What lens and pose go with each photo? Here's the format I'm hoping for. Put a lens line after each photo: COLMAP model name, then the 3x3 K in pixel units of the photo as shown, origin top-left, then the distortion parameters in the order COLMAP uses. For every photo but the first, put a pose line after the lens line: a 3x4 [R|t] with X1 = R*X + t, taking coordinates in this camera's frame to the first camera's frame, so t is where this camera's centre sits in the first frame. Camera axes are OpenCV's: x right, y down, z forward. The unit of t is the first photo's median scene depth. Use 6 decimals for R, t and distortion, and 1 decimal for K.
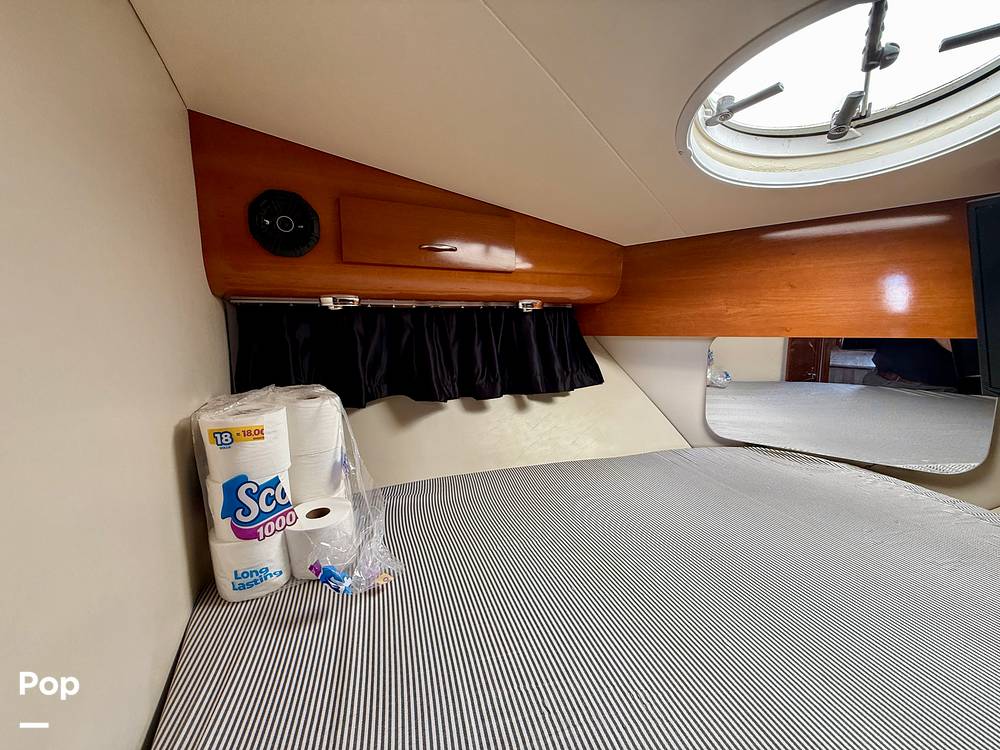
lens RADIAL K [[397.9, 0, 500.5], [0, 397.9, 375.0], [0, 0, 1]] dist [0.000770, -0.000235]
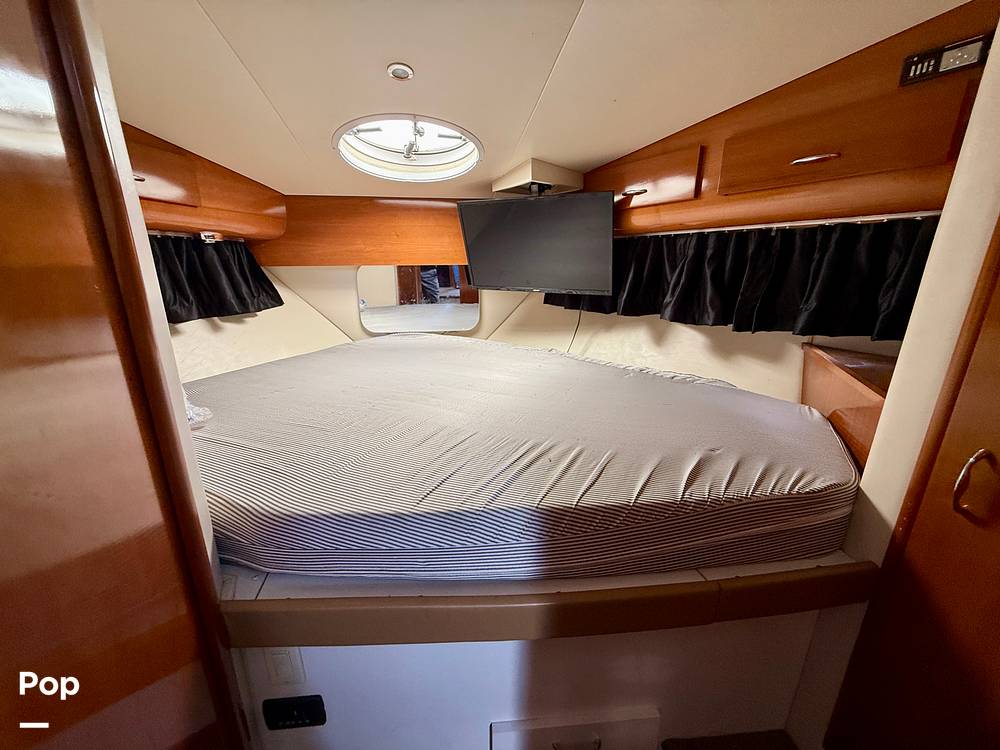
lens RADIAL K [[397.9, 0, 497.0], [0, 397.9, 375.4], [0, 0, 1]] dist [0.000770, -0.000235]
pose [[0.642254, -0.191897, 0.742081, -0.332910], [0.095425, 0.980639, 0.170998, 0.102207], [-0.760528, -0.039011, 0.648132, -0.405052]]
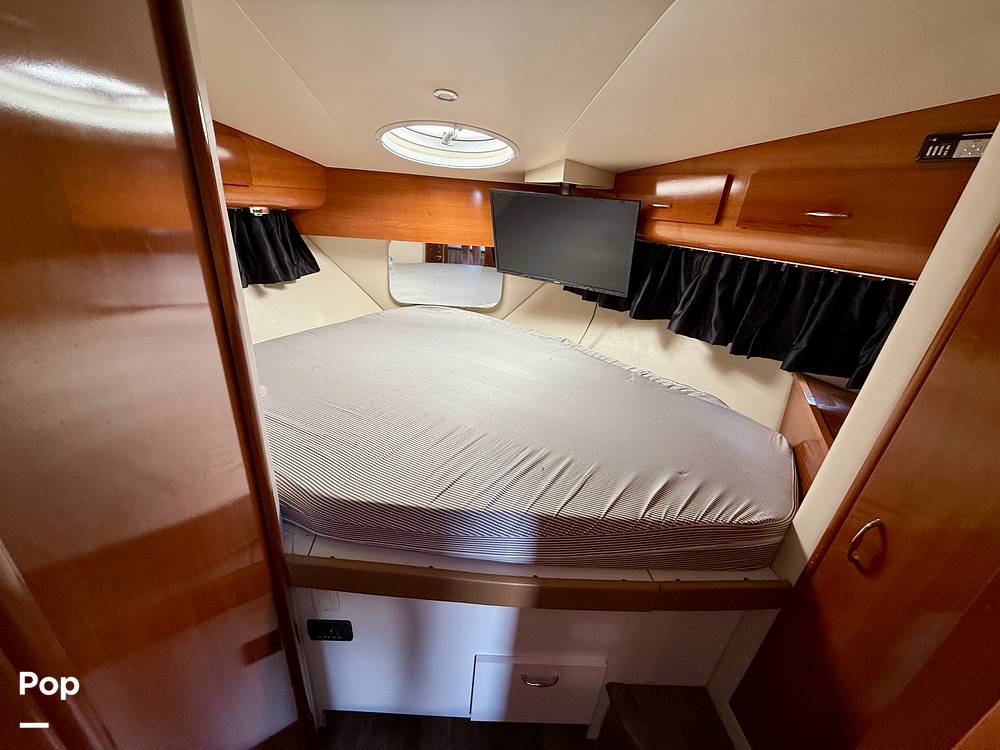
lens RADIAL K [[397.9, 0, 497.2], [0, 397.9, 373.7], [0, 0, 1]] dist [0.000770, -0.000235]
pose [[0.691958, -0.221542, 0.687105, -0.384031], [0.009171, 0.954372, 0.298480, -0.053039], [-0.721880, -0.200234, 0.662417, -0.472694]]
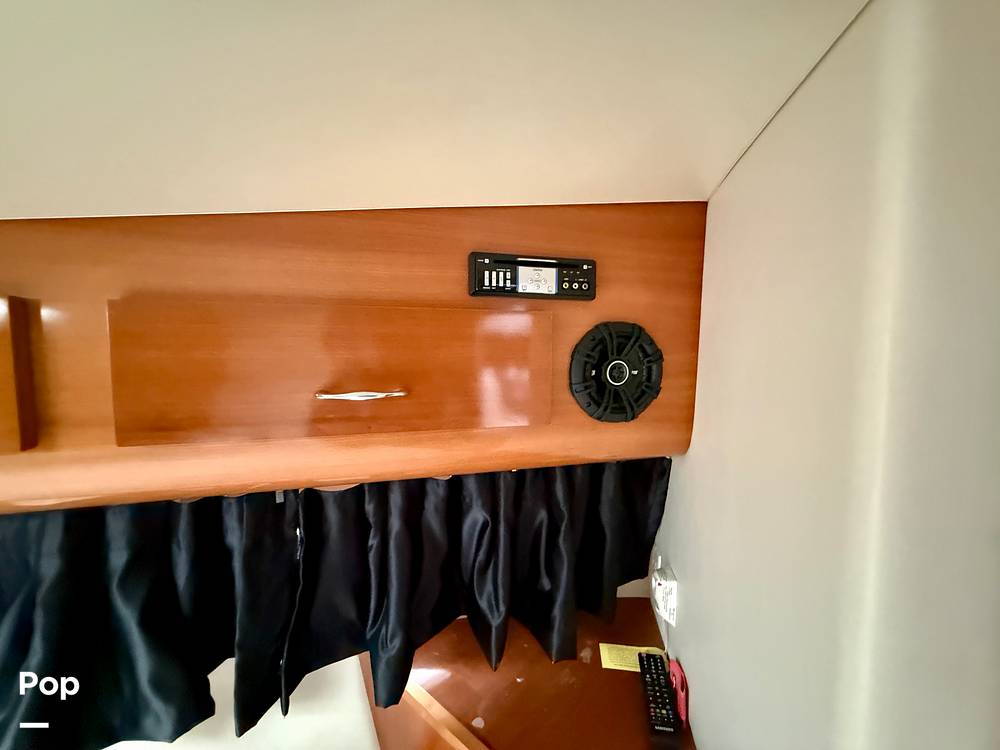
lens RADIAL K [[397.9, 0, 491.9], [0, 397.9, 390.0], [0, 0, 1]] dist [0.000770, -0.000235]
pose [[-0.548749, -0.067762, 0.833236, 0.340112], [0.105620, 0.983103, 0.149509, -0.156041], [-0.829288, 0.170049, -0.532320, -0.264487]]
